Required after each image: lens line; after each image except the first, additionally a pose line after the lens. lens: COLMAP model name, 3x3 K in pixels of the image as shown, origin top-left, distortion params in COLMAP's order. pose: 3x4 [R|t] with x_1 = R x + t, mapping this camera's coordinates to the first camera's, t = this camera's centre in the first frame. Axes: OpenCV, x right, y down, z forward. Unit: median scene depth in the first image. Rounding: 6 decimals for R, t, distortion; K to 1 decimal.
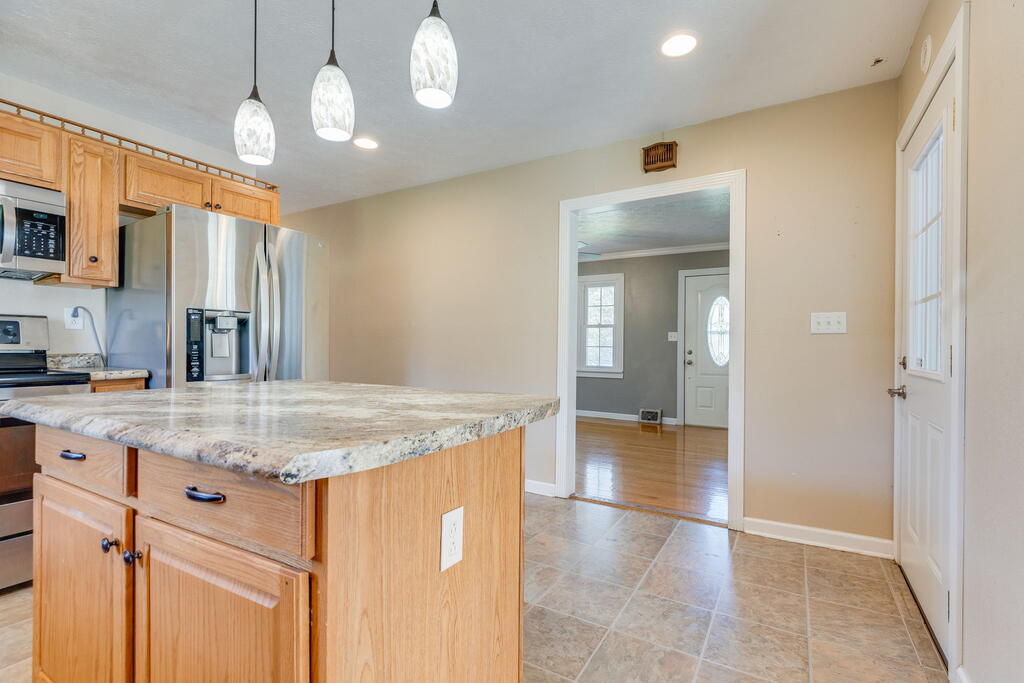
lens RADIAL K [[462.5, 0, 527.3], [0, 462.5, 346.0], [0, 0, 1]] dist [0.001110, -0.000188]
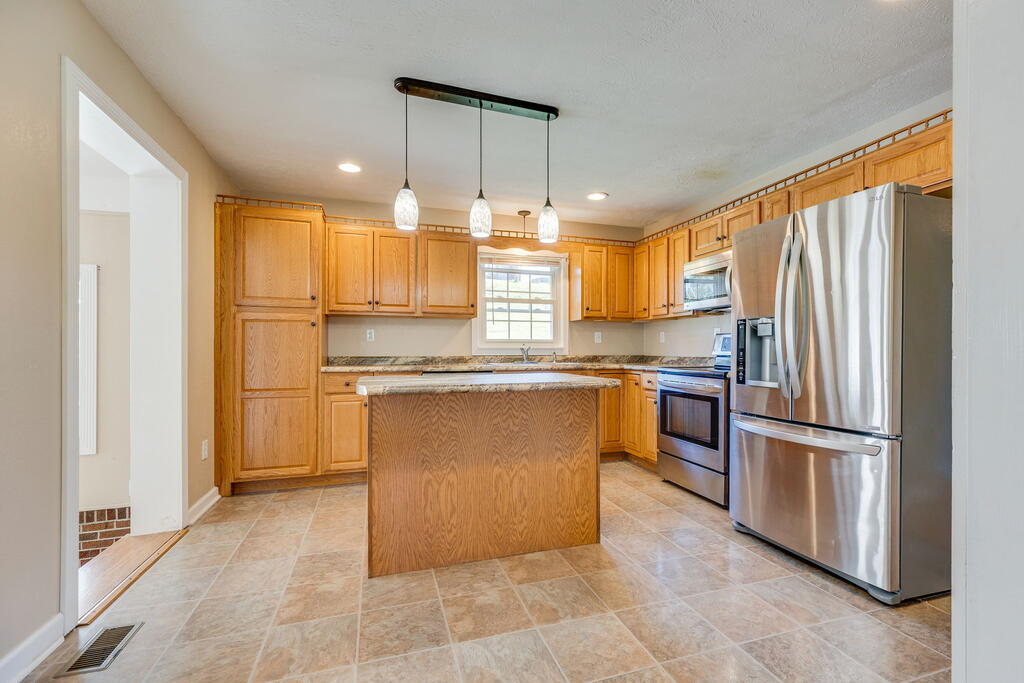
lens RADIAL K [[459.8, 0, 529.1], [0, 459.8, 350.5], [0, 0, 1]] dist [0.002797, 0.000152]
pose [[-0.663143, -0.006943, -0.748460, 0.467667], [-0.005757, 0.999975, -0.004175, 0.000661], [0.748470, 0.001540, -0.663166, 1.366273]]
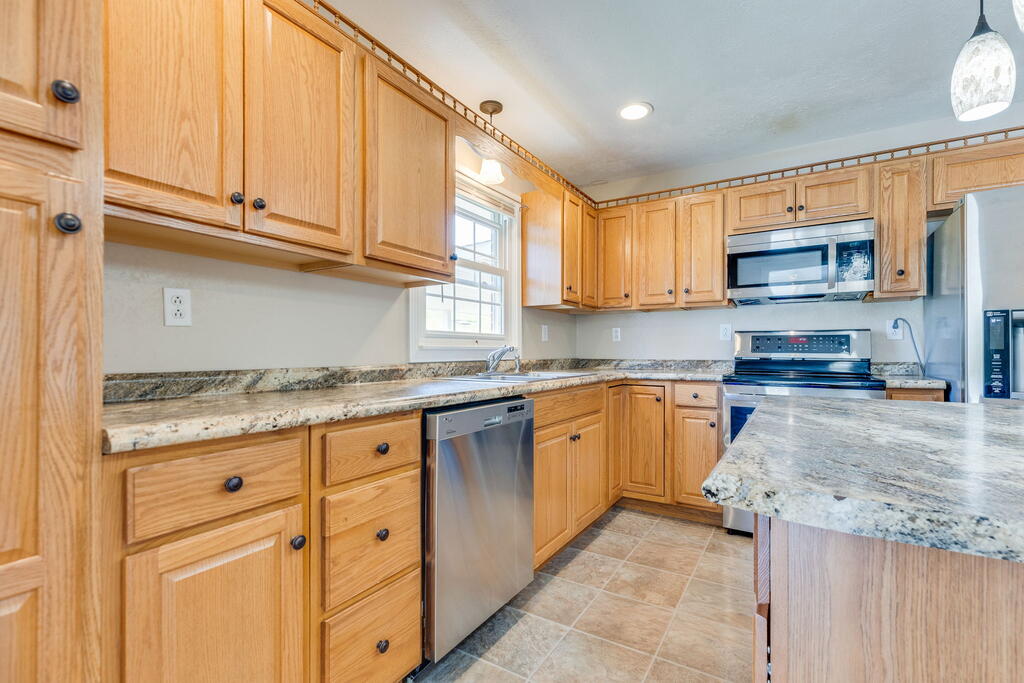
lens RADIAL K [[459.8, 0, 529.1], [0, 459.8, 350.5], [0, 0, 1]] dist [0.002797, 0.000152]
pose [[-0.010794, -0.010140, -0.999890, 0.118512], [0.000640, 0.999948, -0.010148, -0.000603], [0.999942, -0.000749, -0.010787, 0.172292]]
